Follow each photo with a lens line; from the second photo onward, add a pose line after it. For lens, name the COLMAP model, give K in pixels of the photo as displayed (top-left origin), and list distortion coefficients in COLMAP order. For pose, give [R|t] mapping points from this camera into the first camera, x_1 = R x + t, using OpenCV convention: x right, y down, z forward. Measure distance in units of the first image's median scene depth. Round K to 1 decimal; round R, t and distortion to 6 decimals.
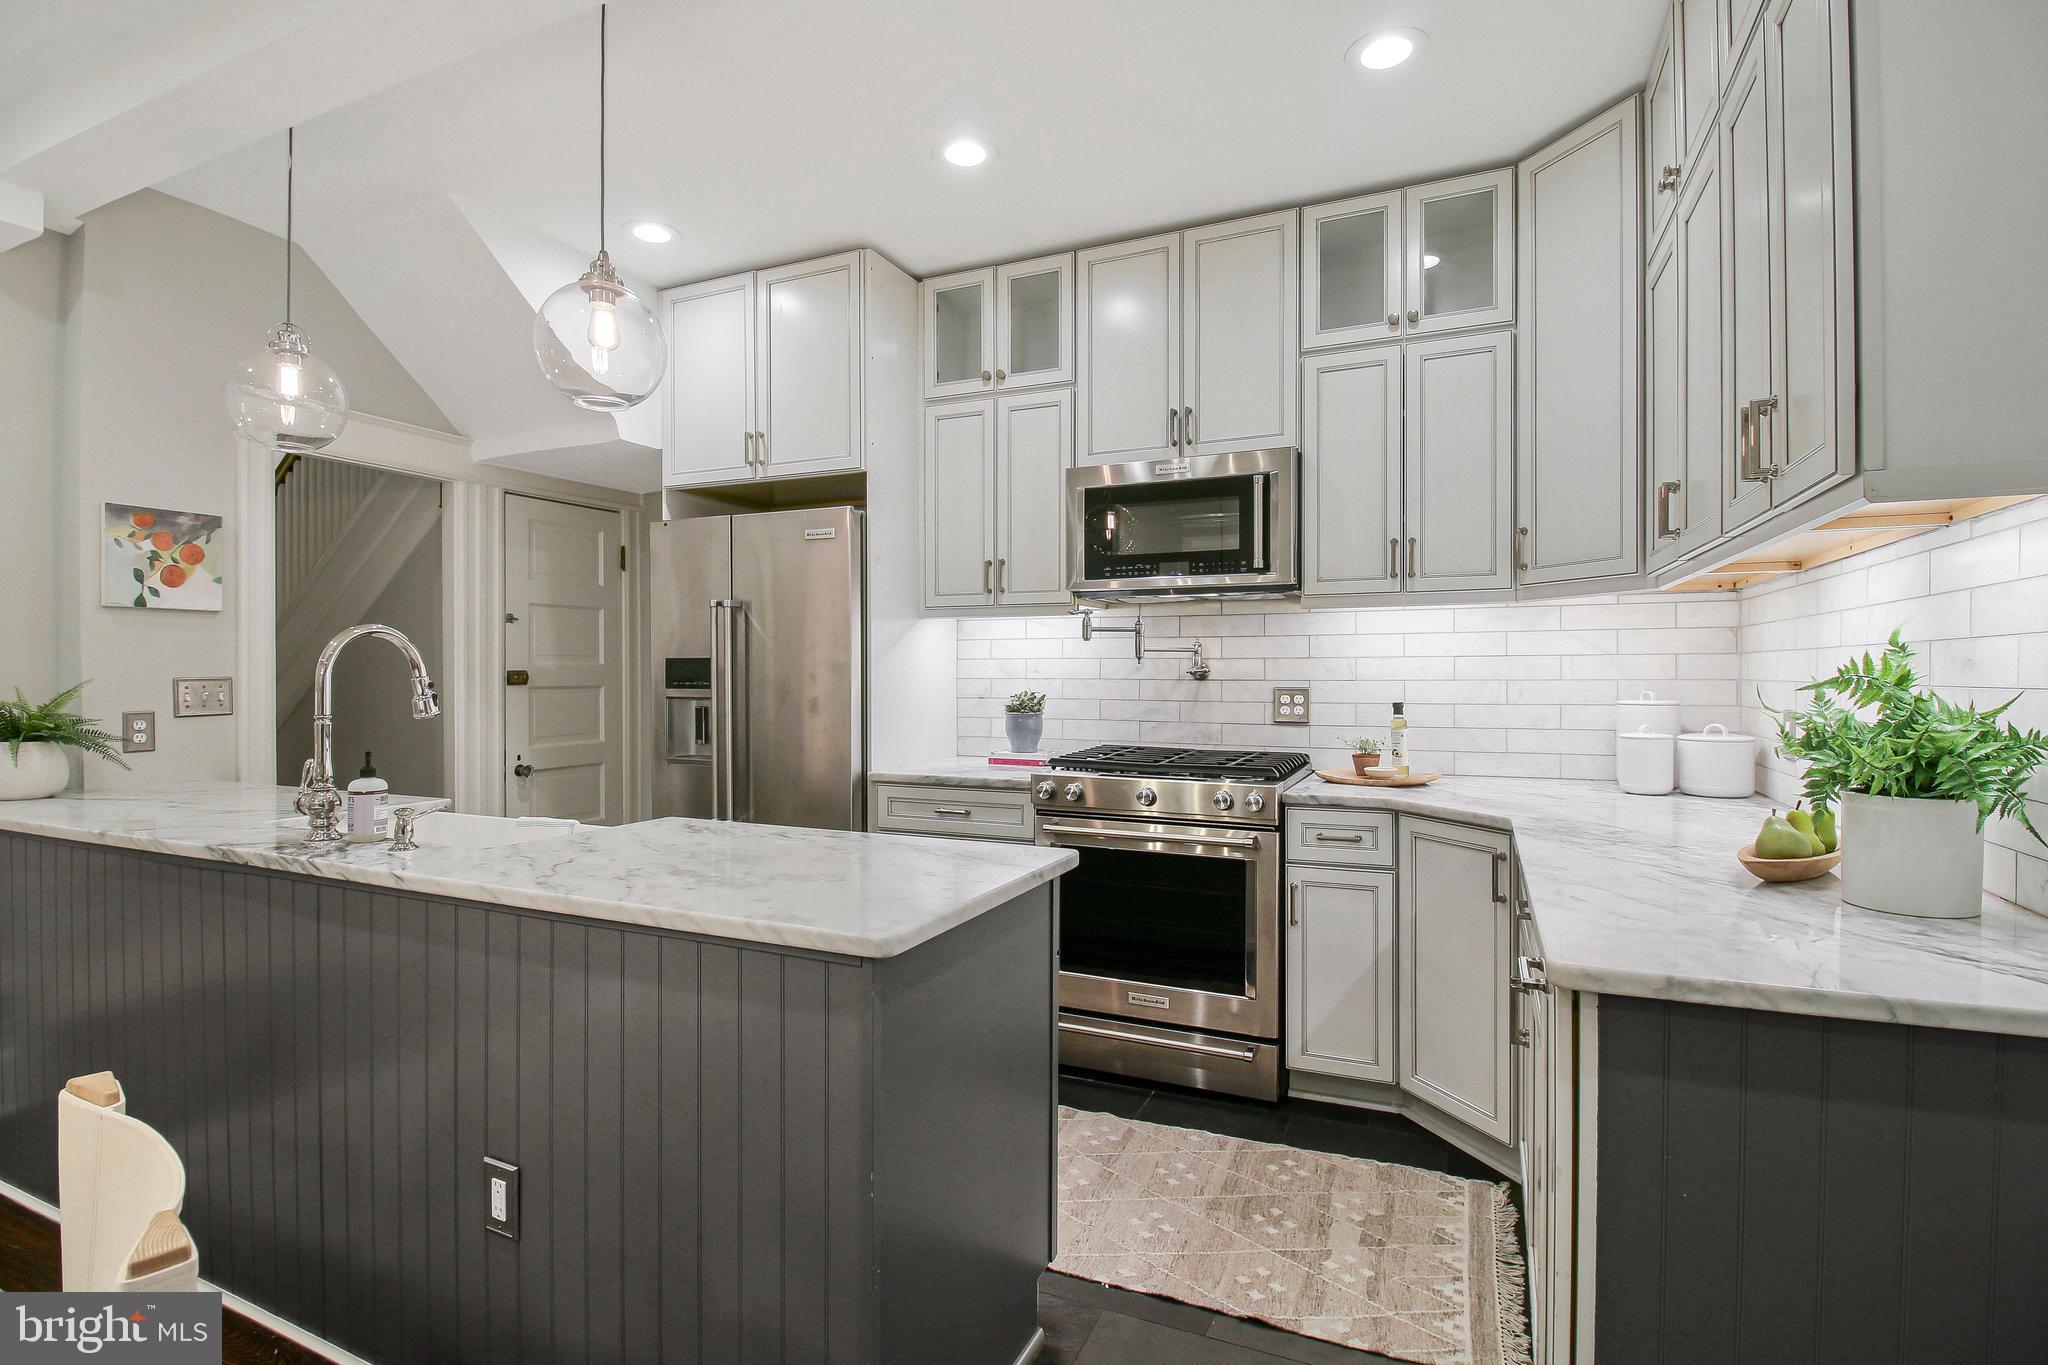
lens RADIAL K [[959.8, 0, 1024.0], [0, 959.8, 682.5], [0, 0, 1]] dist [0.002654, -0.014912]
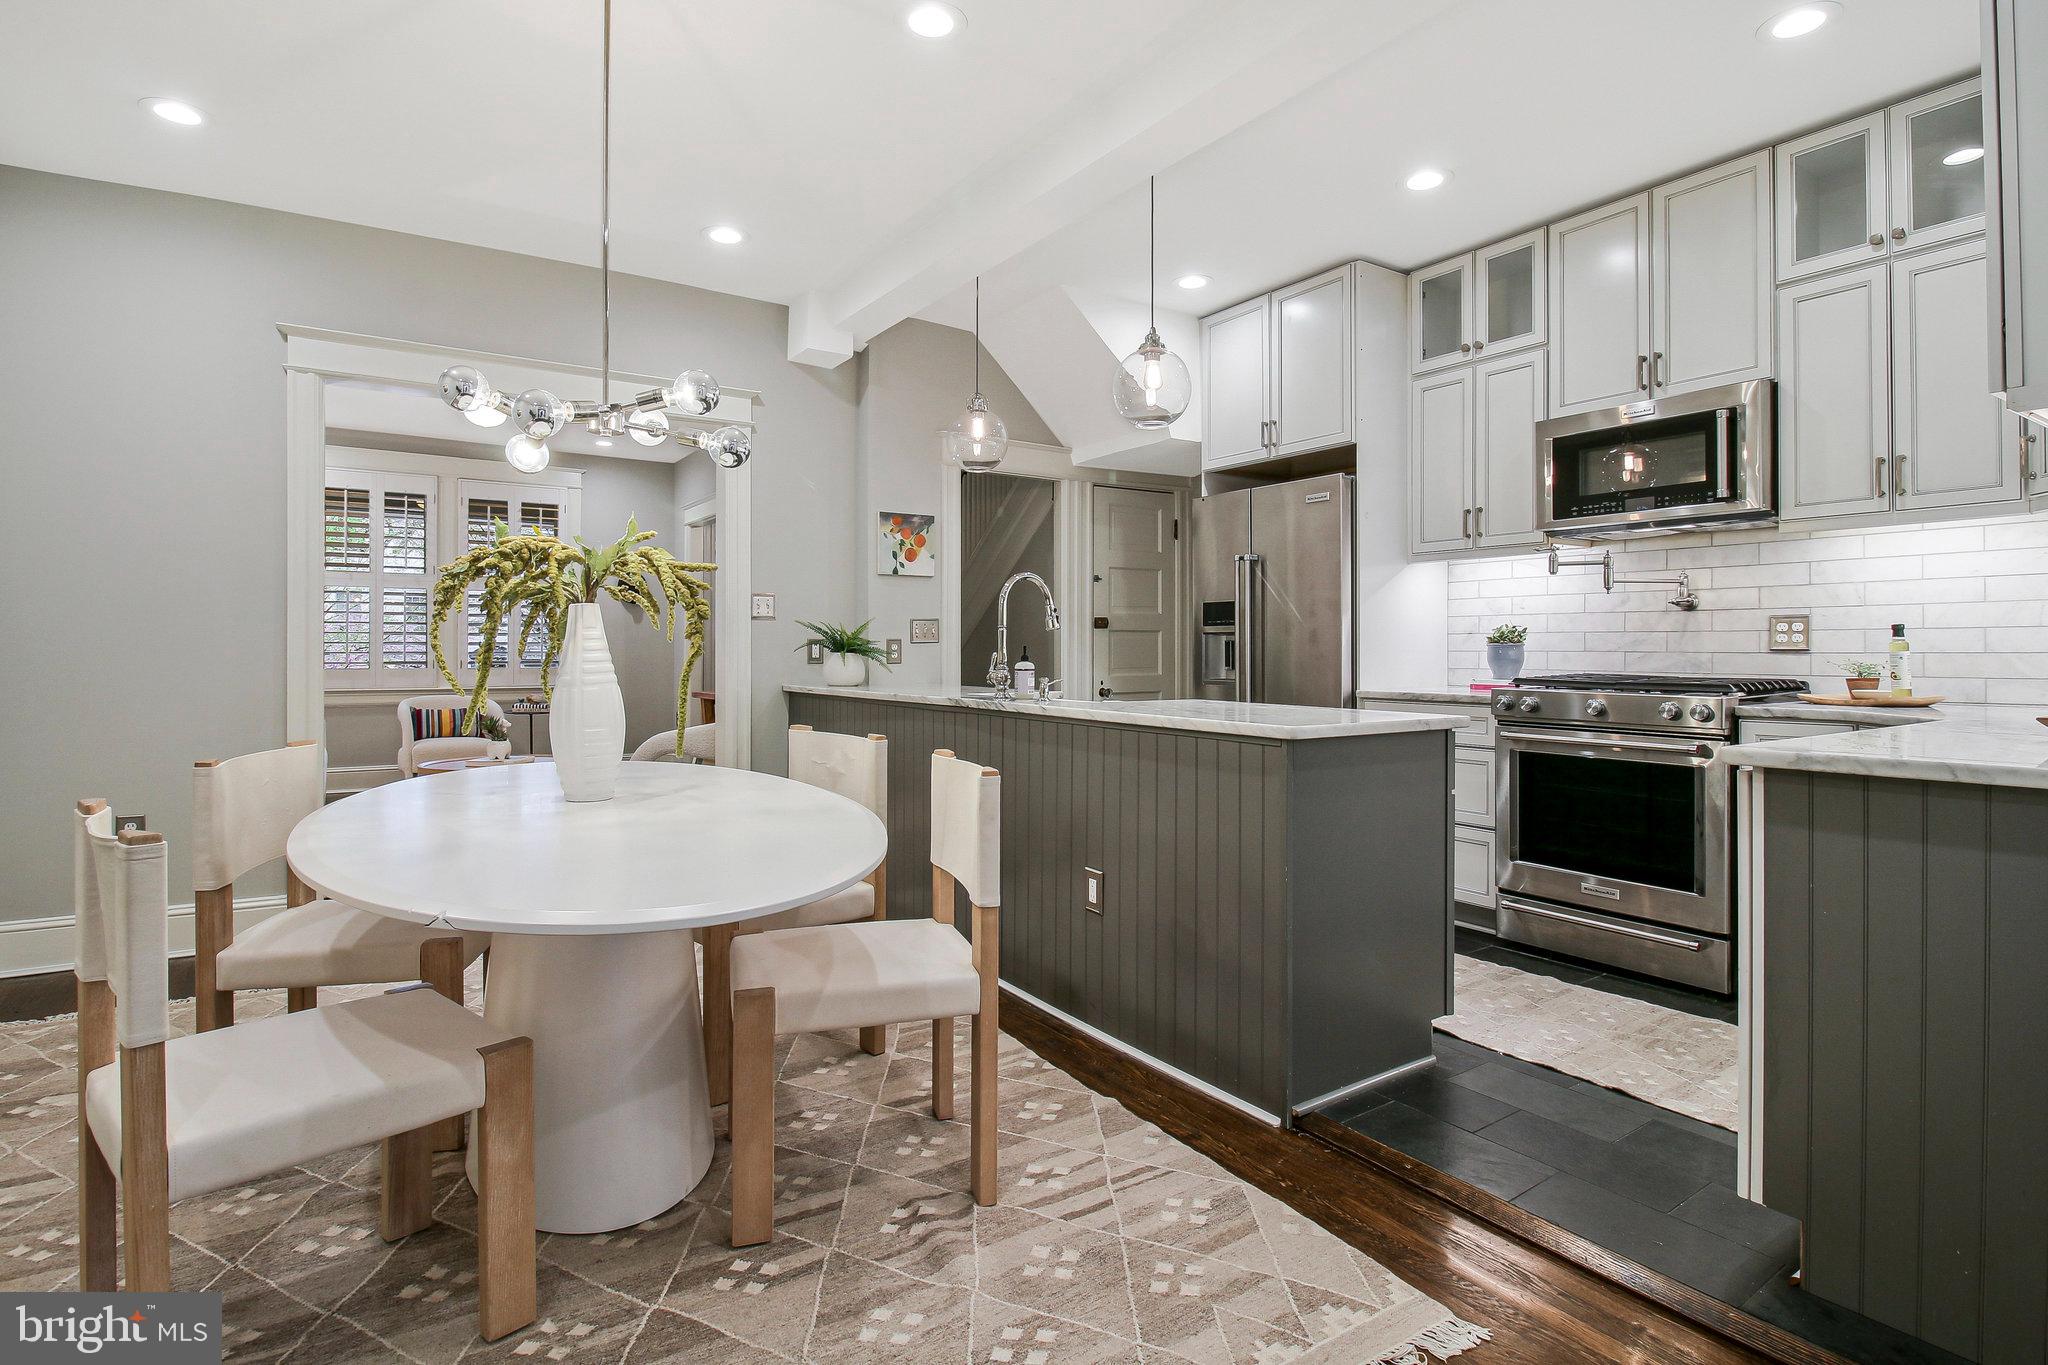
lens RADIAL K [[1012.0, 0, 1042.6], [0, 1012.0, 670.9], [0, 0, 1]] dist [-0.021586, -0.000405]
pose [[0.857727, 0.007292, -0.514054, 0.157310], [-0.003073, 0.999954, 0.009058, 0.060192], [0.514097, -0.006190, 0.857710, -0.311280]]
